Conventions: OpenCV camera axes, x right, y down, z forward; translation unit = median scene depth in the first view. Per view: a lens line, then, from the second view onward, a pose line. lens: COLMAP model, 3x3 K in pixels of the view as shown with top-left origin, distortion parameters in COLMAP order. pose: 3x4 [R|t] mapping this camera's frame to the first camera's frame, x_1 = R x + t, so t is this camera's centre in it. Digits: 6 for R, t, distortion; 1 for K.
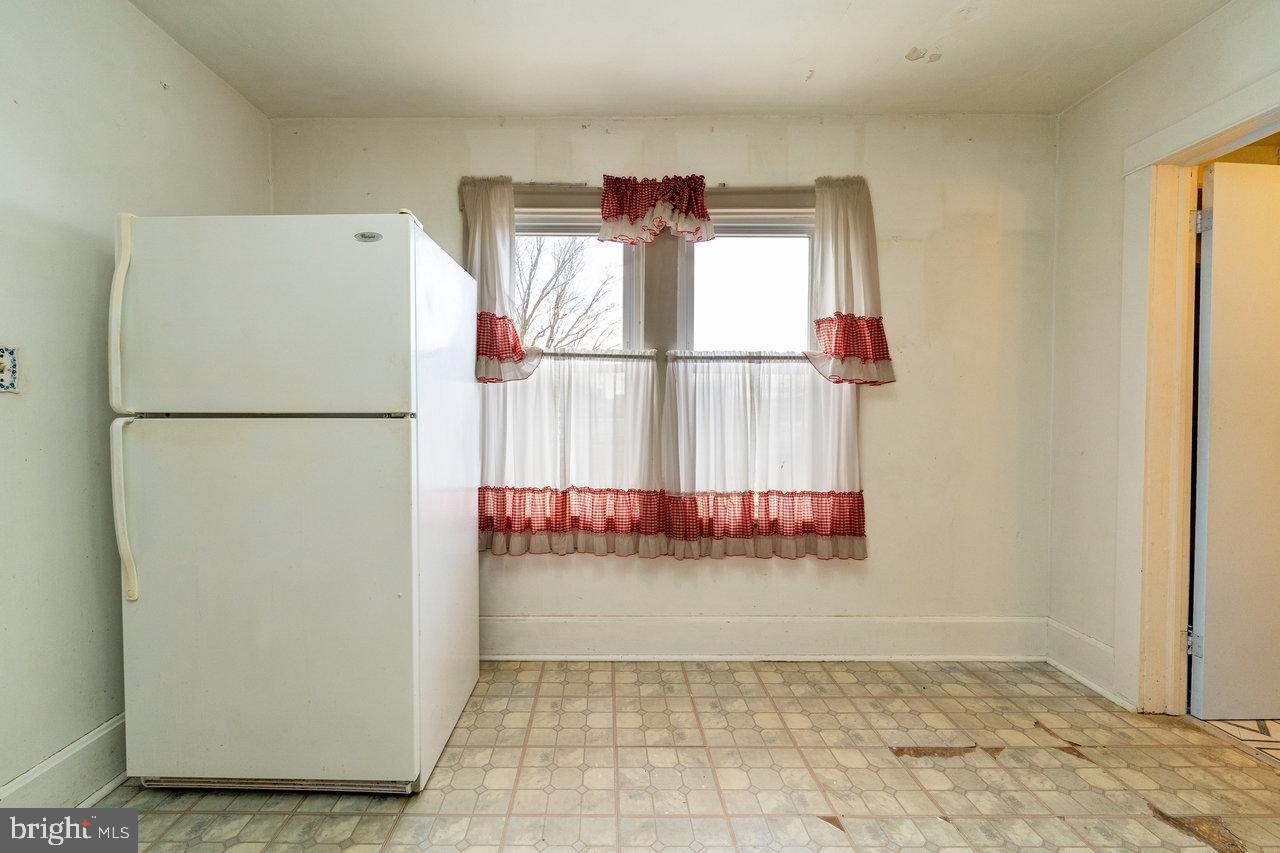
lens RADIAL K [[537.0, 0, 630.3], [0, 537.0, 428.8], [0, 0, 1]] dist [0.000891, -0.000147]
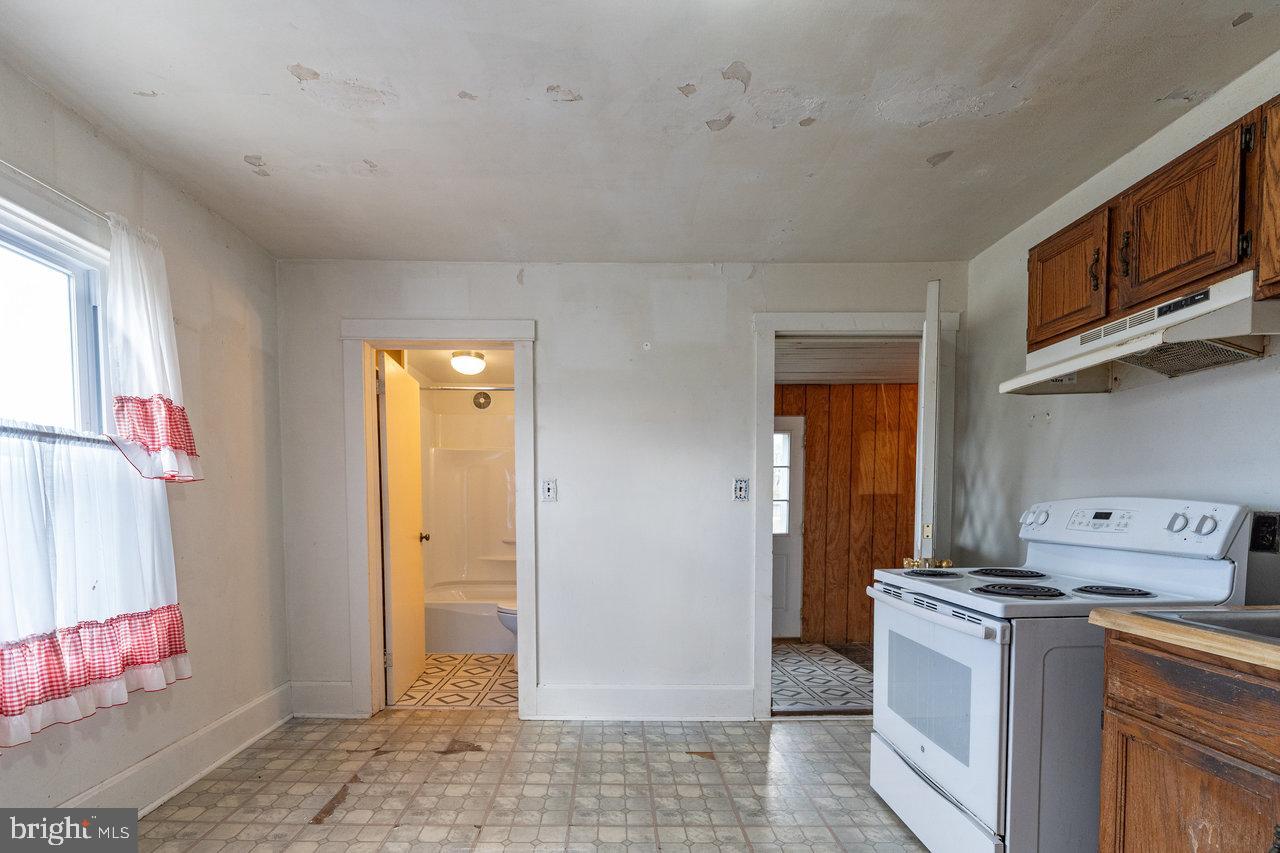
lens RADIAL K [[555.9, 0, 591.0], [0, 555.9, 533.0], [0, 0, 1]] dist [-0.002681, -0.000137]
pose [[0.044592, -0.046764, 0.997910, -0.450377], [0.014003, 0.998835, 0.046182, -0.031063], [-0.998907, 0.011914, 0.045195, 0.282663]]
